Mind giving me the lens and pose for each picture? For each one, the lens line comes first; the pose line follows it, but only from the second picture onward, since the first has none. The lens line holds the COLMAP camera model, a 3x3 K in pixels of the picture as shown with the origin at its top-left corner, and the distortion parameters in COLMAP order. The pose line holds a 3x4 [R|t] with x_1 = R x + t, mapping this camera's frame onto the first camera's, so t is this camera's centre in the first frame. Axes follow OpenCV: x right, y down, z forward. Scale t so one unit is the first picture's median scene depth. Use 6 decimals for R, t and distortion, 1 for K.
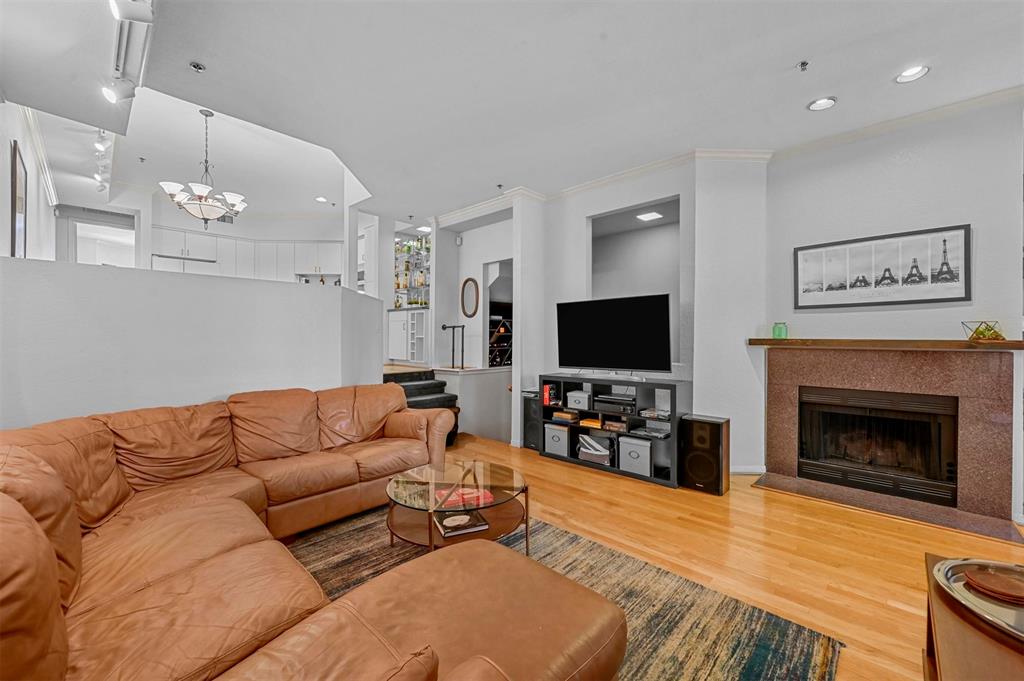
lens RADIAL K [[406.7, 0, 516.2], [0, 406.7, 342.4], [0, 0, 1]] dist [-0.000019, 0.000331]
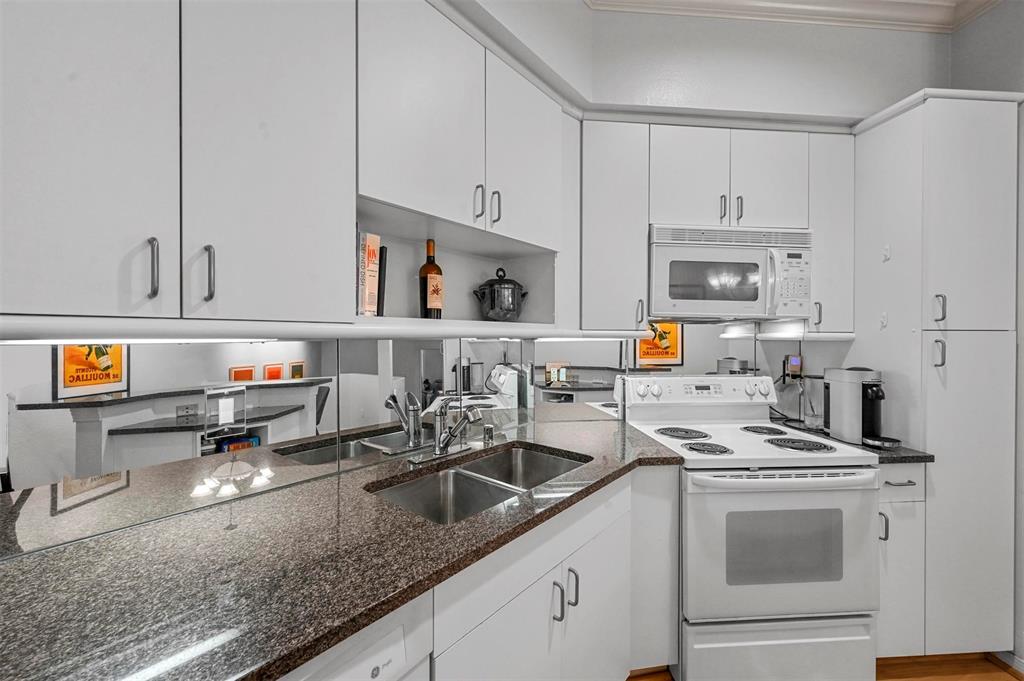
lens RADIAL K [[406.7, 0, 511.1], [0, 406.7, 338.1], [0, 0, 1]] dist [-0.000019, 0.000331]
pose [[0.670828, -0.000281, 0.741613, -1.329121], [0.007689, 0.999949, -0.006576, -0.271308], [-0.741573, 0.010114, 0.670796, 1.936478]]
